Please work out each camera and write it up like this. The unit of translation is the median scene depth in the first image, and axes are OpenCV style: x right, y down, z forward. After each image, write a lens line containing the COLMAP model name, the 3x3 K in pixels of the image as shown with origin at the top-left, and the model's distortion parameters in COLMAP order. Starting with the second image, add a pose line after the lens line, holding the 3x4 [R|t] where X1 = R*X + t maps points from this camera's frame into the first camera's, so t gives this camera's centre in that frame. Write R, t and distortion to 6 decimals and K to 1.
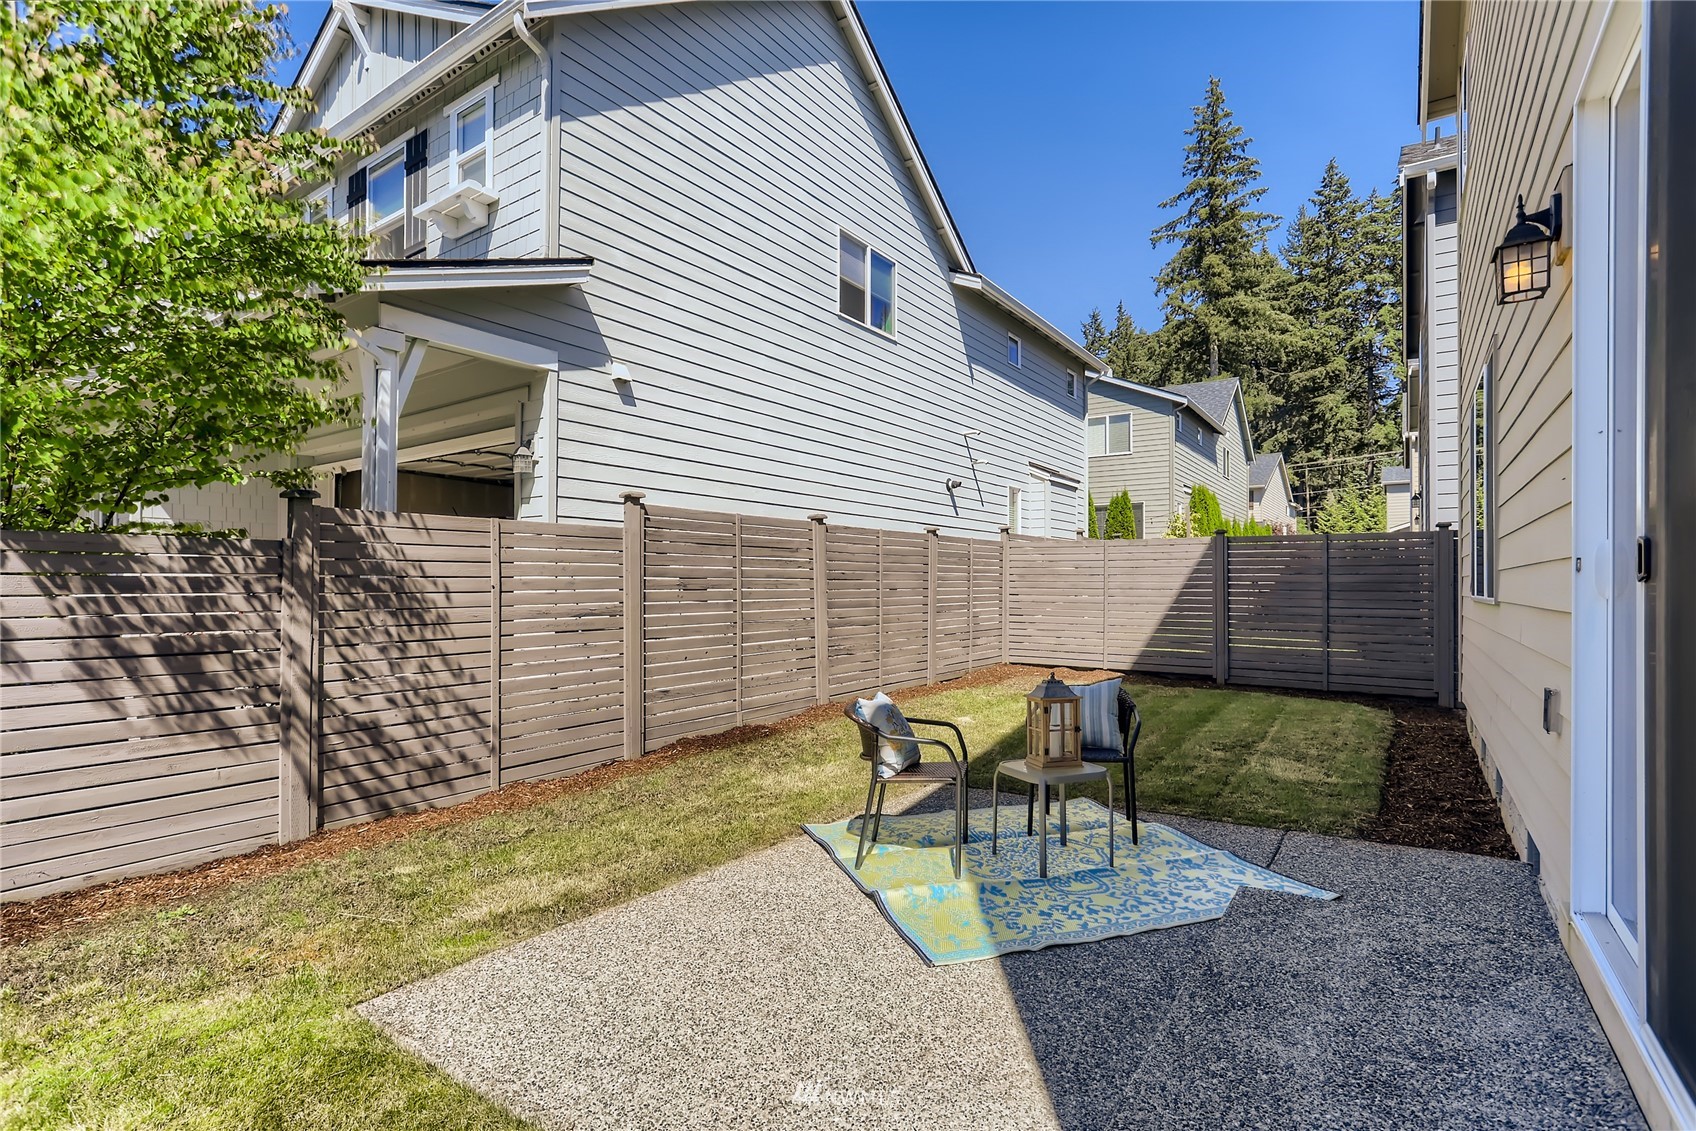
lens RADIAL K [[825.8, 0, 849.8], [0, 825.8, 567.1], [0, 0, 1]] dist [-0.029937, 0.017407]
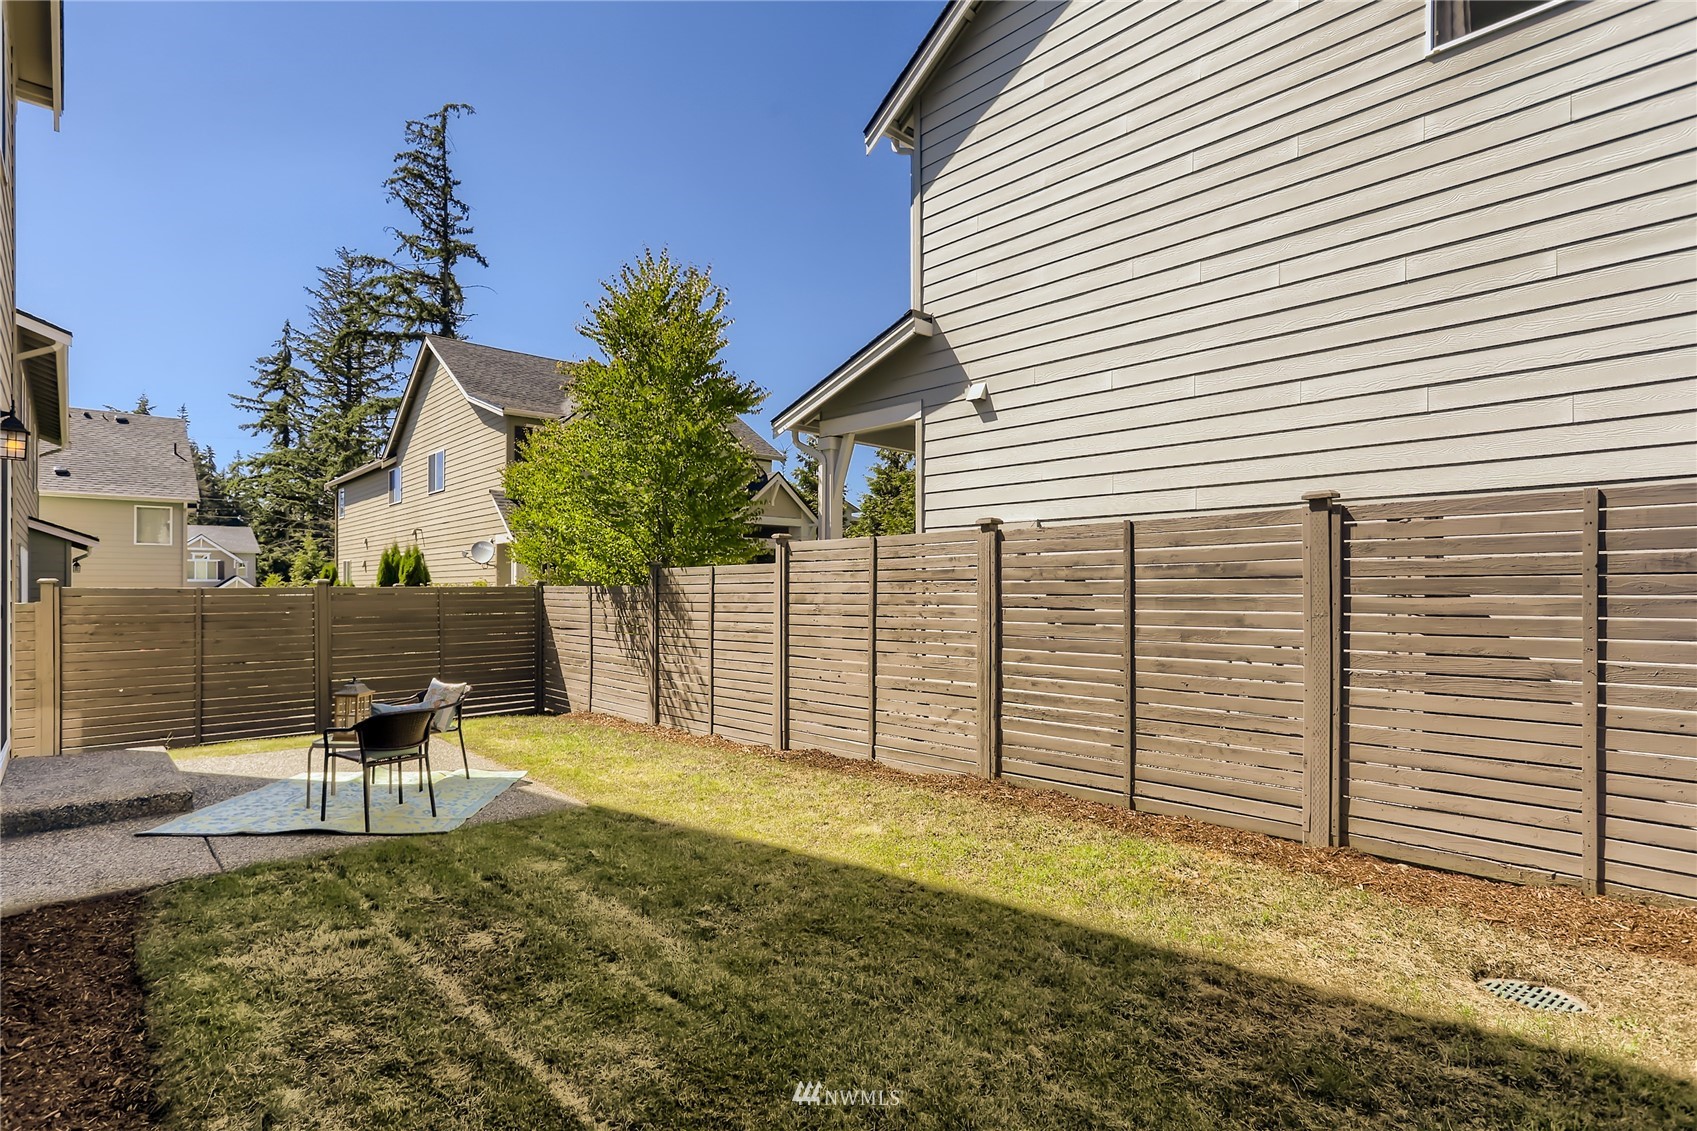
lens RADIAL K [[826.3, 0, 849.5], [0, 826.3, 577.3], [0, 0, 1]] dist [-0.029937, 0.017407]
pose [[-0.210629, -0.029677, -0.977116, 0.762262], [0.003621, 0.999509, -0.031138, 0.014111], [0.977559, -0.010097, -0.210418, 1.144689]]
